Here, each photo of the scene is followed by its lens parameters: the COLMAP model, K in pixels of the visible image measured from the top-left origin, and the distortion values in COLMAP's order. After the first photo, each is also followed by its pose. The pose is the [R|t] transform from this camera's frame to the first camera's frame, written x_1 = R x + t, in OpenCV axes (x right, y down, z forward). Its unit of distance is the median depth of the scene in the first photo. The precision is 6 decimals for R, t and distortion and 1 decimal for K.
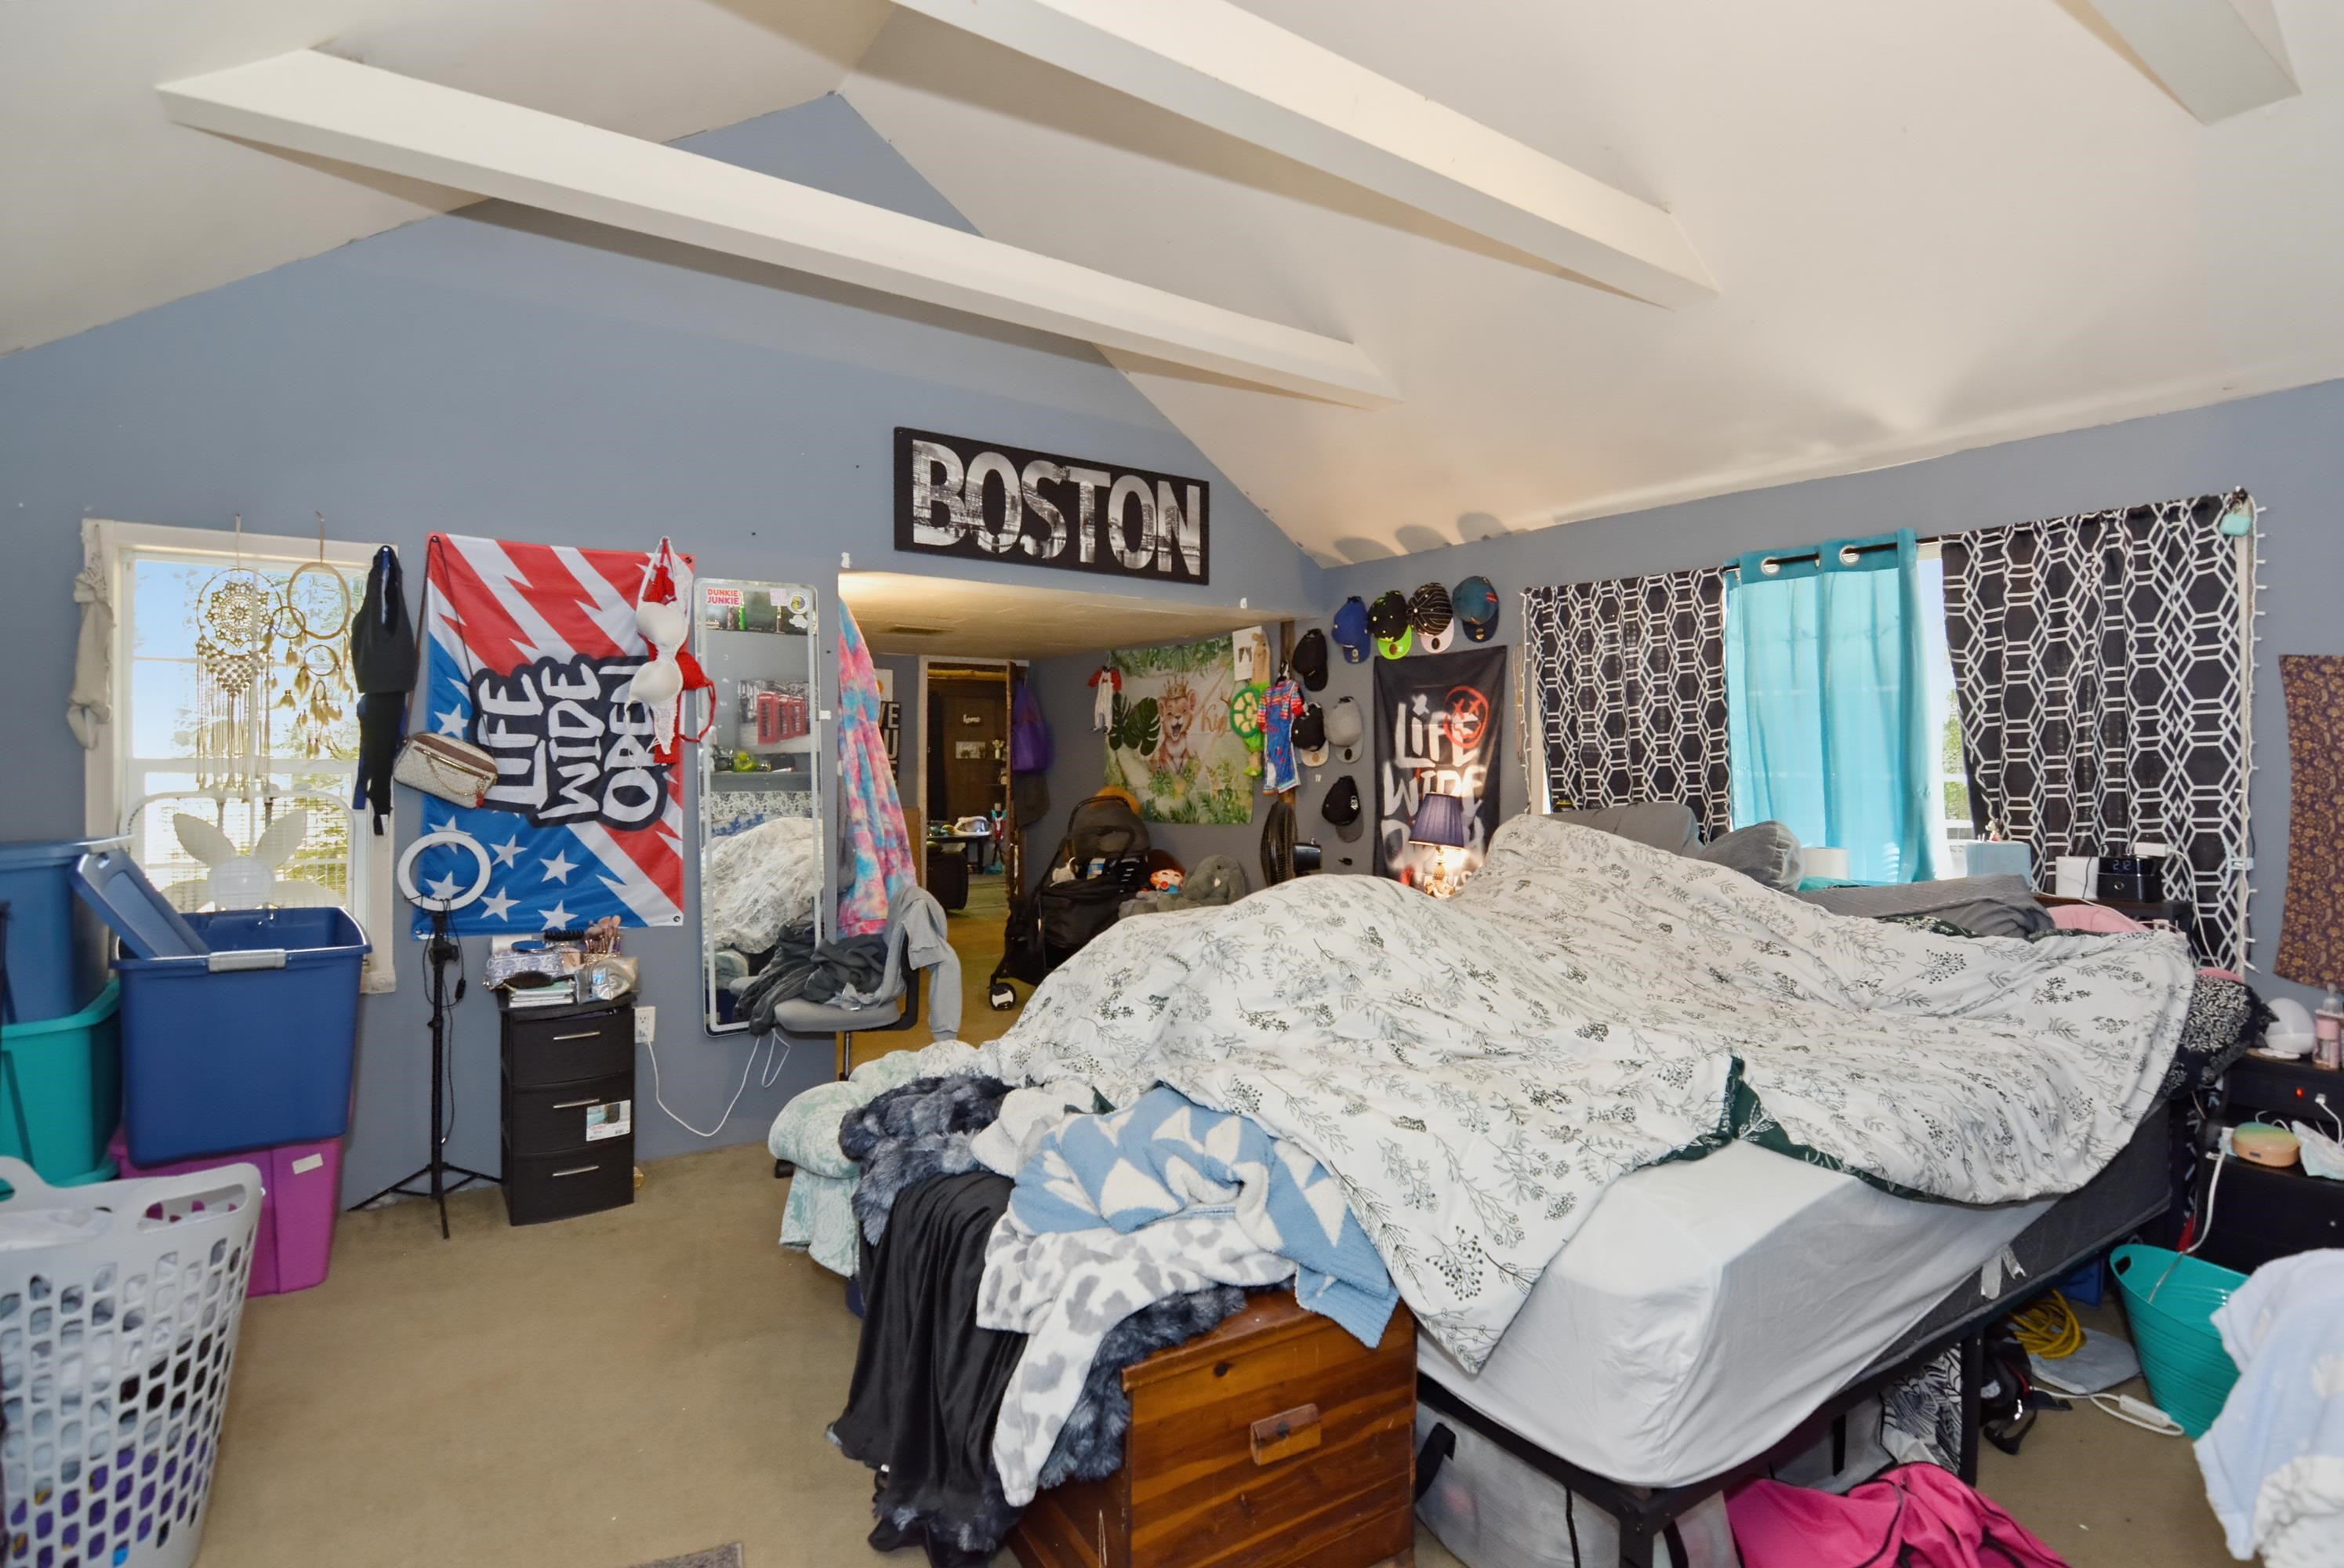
lens RADIAL K [[1171.2, 0, 1165.1], [0, 1171.2, 765.8], [0, 0, 1]] dist [-0.006180, -0.002293]
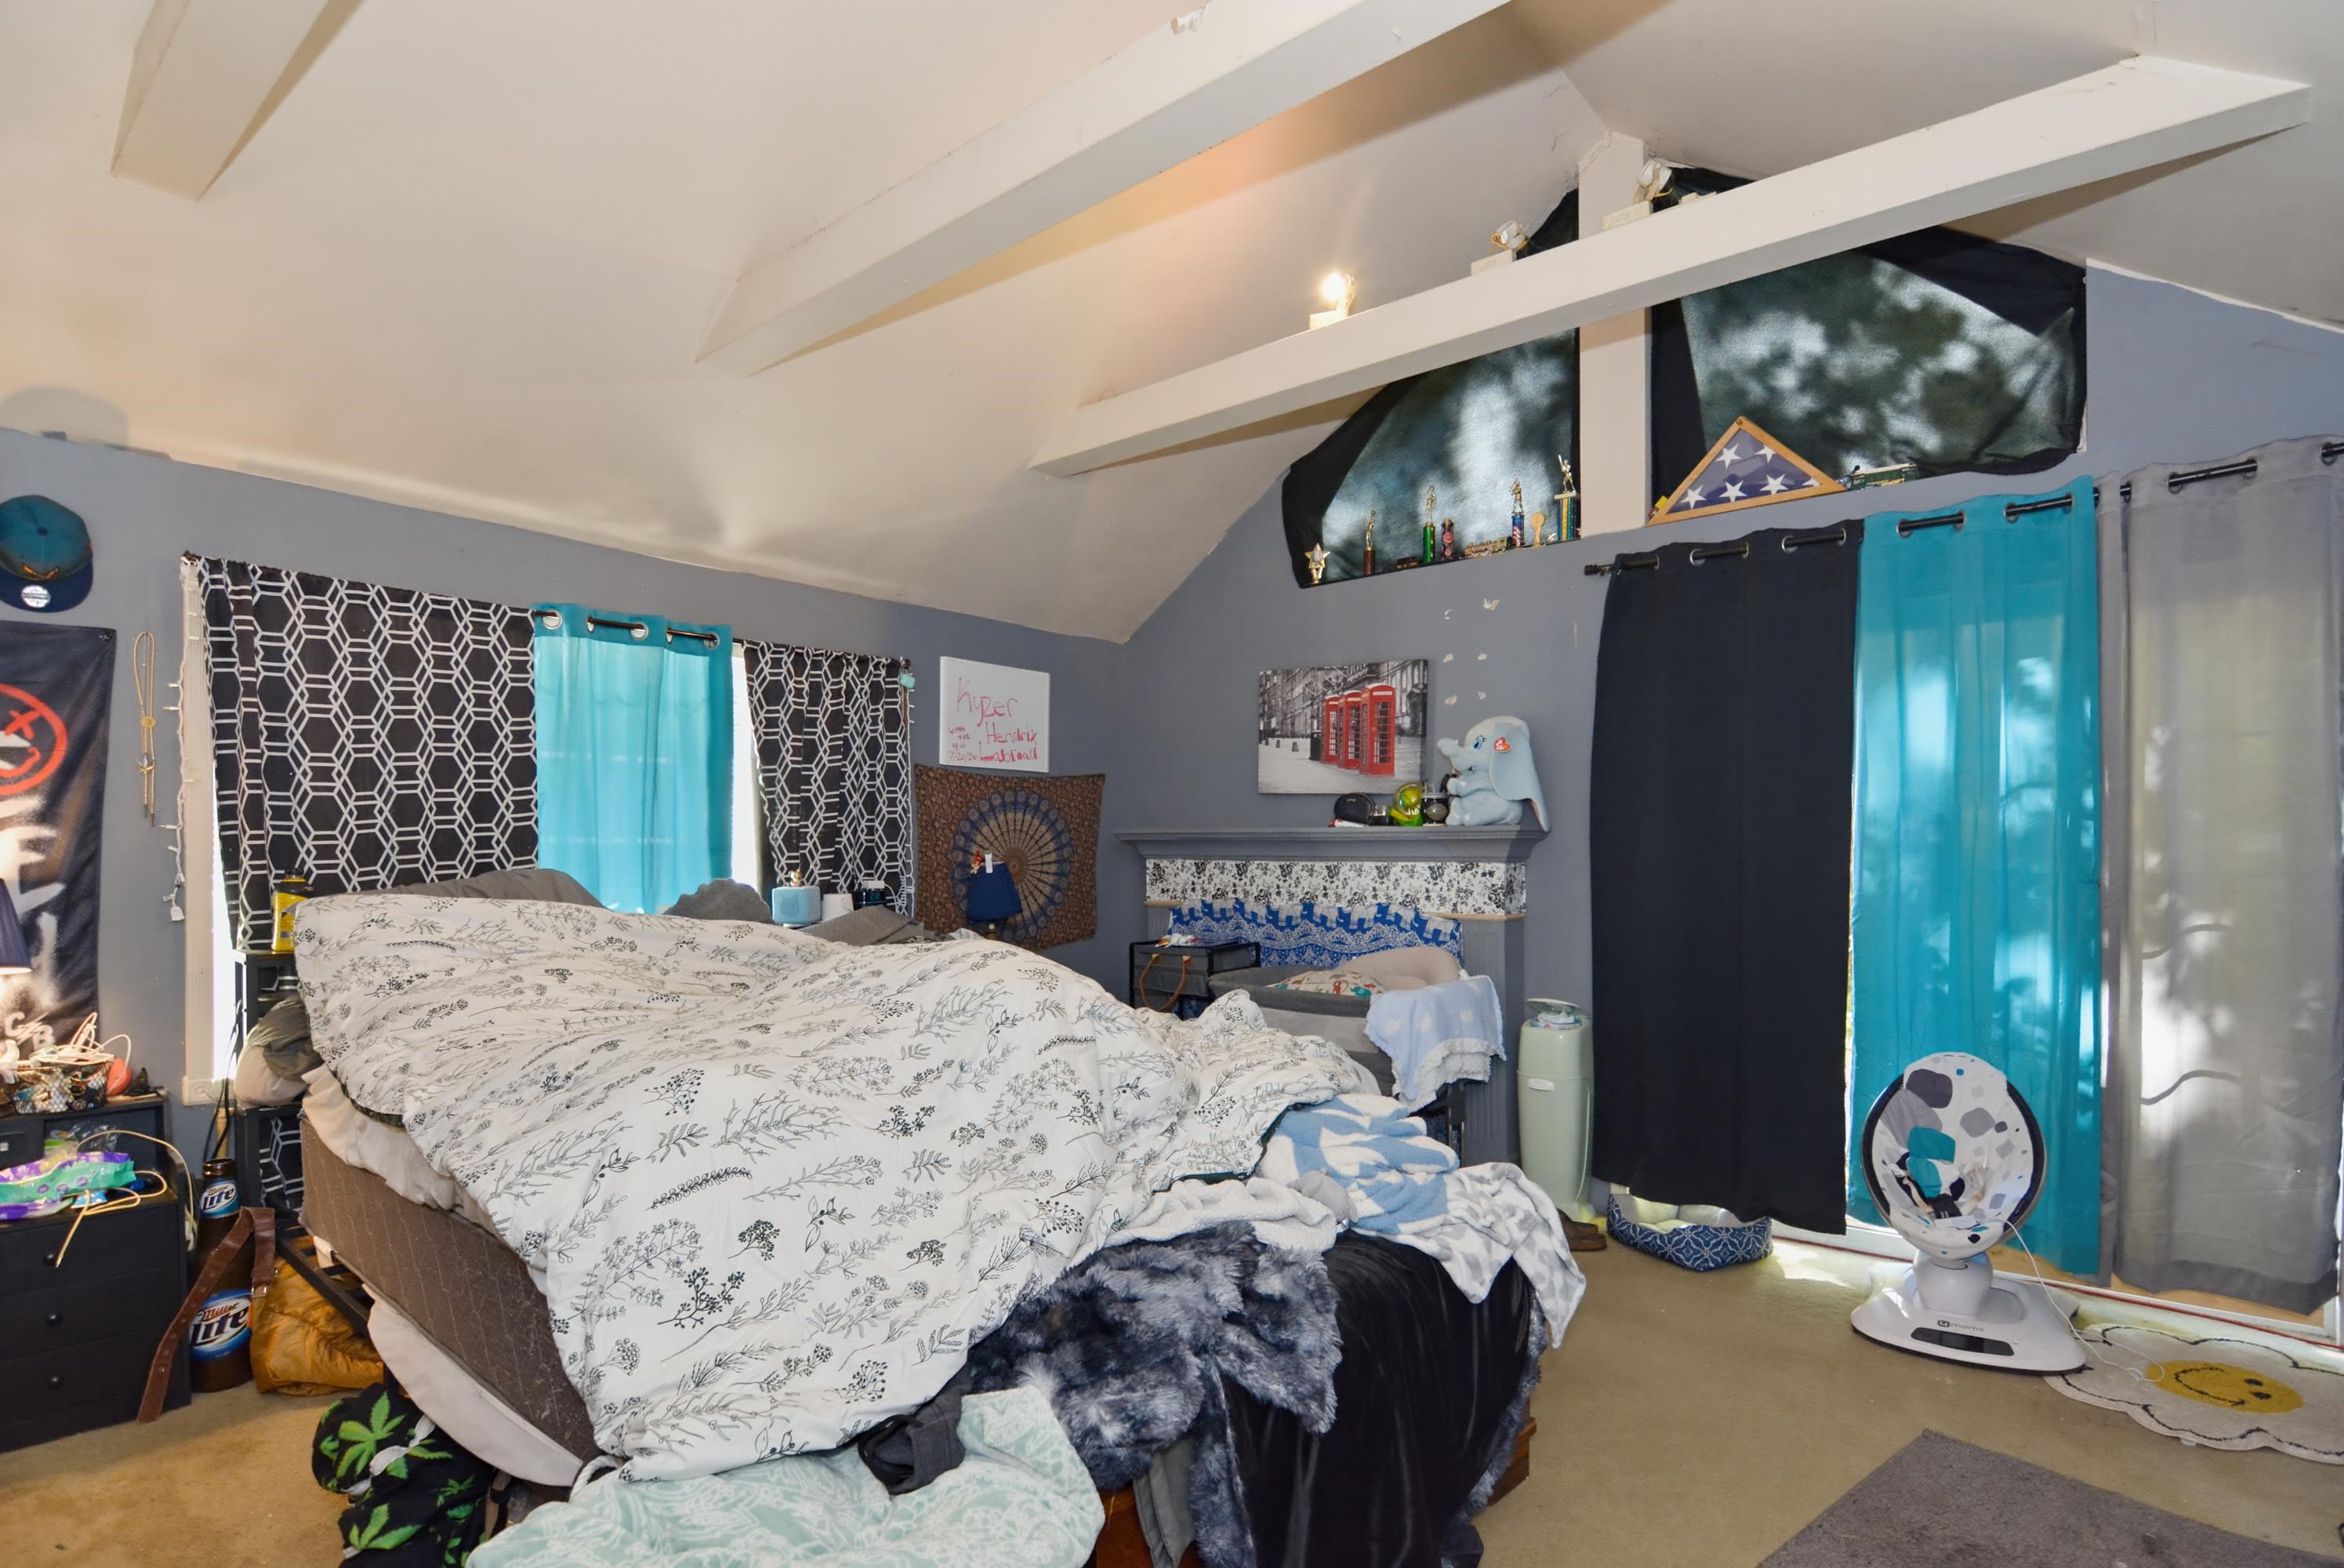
lens RADIAL K [[1171.2, 0, 1191.0], [0, 1171.2, 859.3], [0, 0, 1]] dist [-0.006180, -0.002293]
pose [[-0.281967, -0.007378, 0.959396, -0.530725], [0.011696, 0.999870, 0.011126, 0.019795], [-0.959353, 0.014359, -0.281844, 0.746315]]
